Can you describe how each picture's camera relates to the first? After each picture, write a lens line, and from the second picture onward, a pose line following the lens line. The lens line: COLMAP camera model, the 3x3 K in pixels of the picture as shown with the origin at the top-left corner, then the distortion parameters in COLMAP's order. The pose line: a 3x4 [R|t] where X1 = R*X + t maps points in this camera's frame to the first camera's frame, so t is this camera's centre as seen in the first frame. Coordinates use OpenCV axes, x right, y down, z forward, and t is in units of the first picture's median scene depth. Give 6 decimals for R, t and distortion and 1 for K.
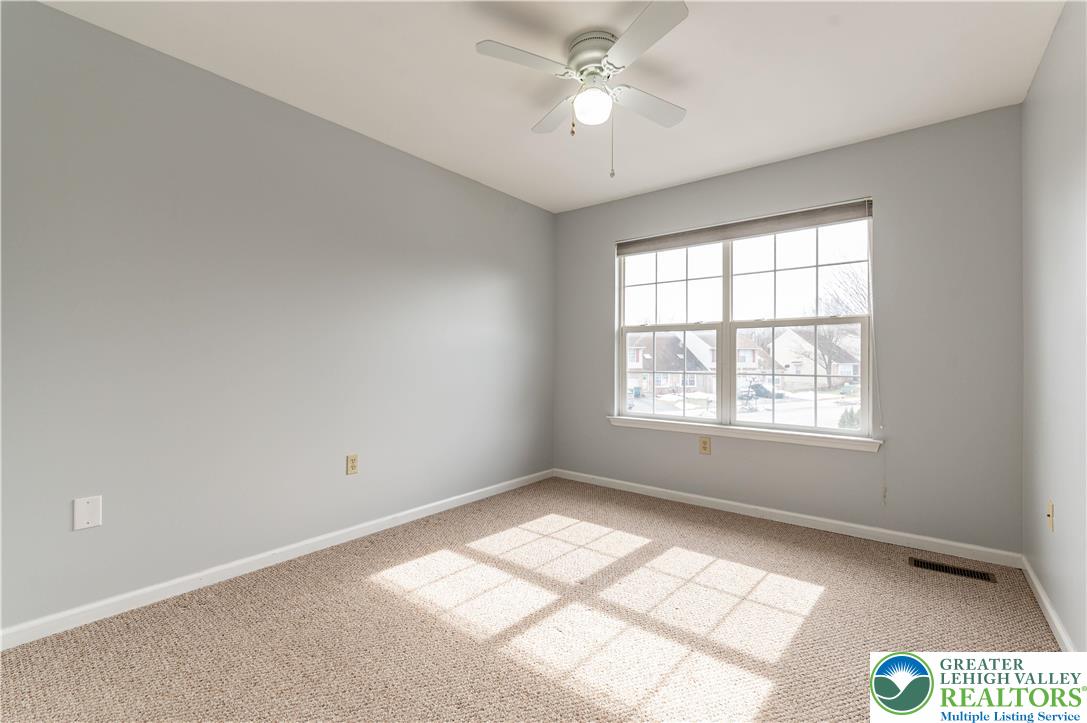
lens RADIAL K [[496.8, 0, 543.5], [0, 496.8, 361.5], [0, 0, 1]] dist [-0.000960, -0.000302]
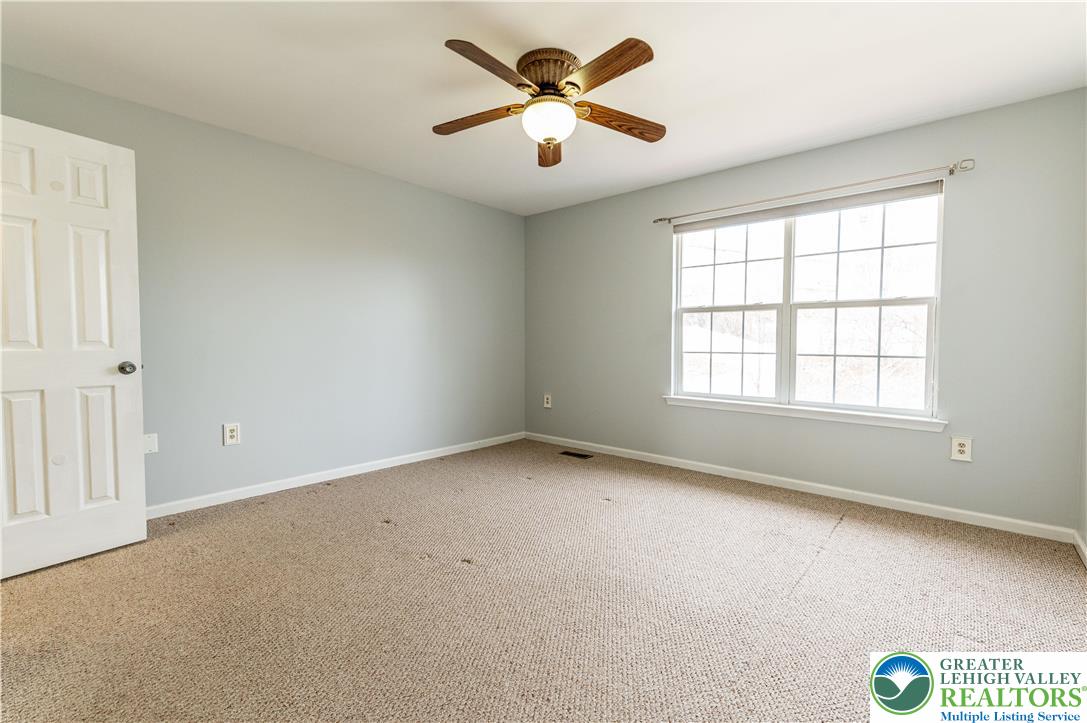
lens RADIAL K [[466.0, 0, 584.1], [0, 466.0, 363.0], [0, 0, 1]] dist [0.001610, 0.000110]
pose [[0.999854, 0.001165, 0.017049, -0.064220], [-0.001933, 0.998980, 0.045106, -0.000272], [-0.016979, -0.045133, 0.998837, 0.054433]]
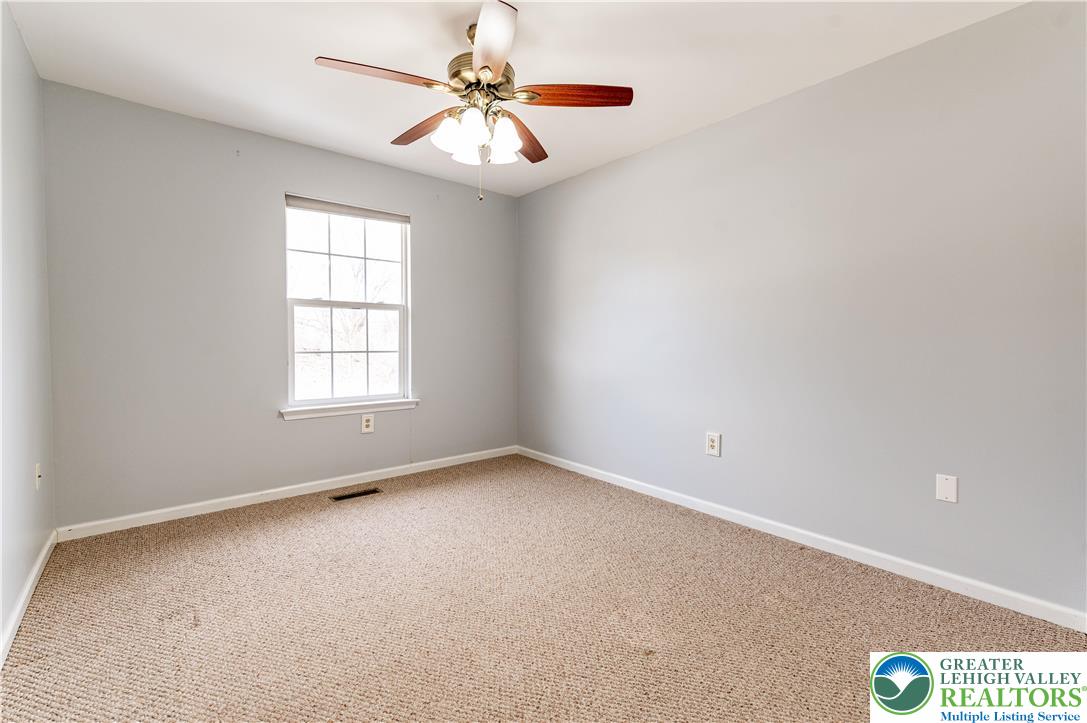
lens RADIAL K [[469.2, 0, 551.5], [0, 469.2, 357.6], [0, 0, 1]] dist [0.001492, 0.000003]
pose [[0.171592, -0.037665, 0.984448, -0.428078], [-0.003250, 0.999242, 0.038798, -0.002641], [-0.985163, -0.009857, 0.171340, 0.352316]]
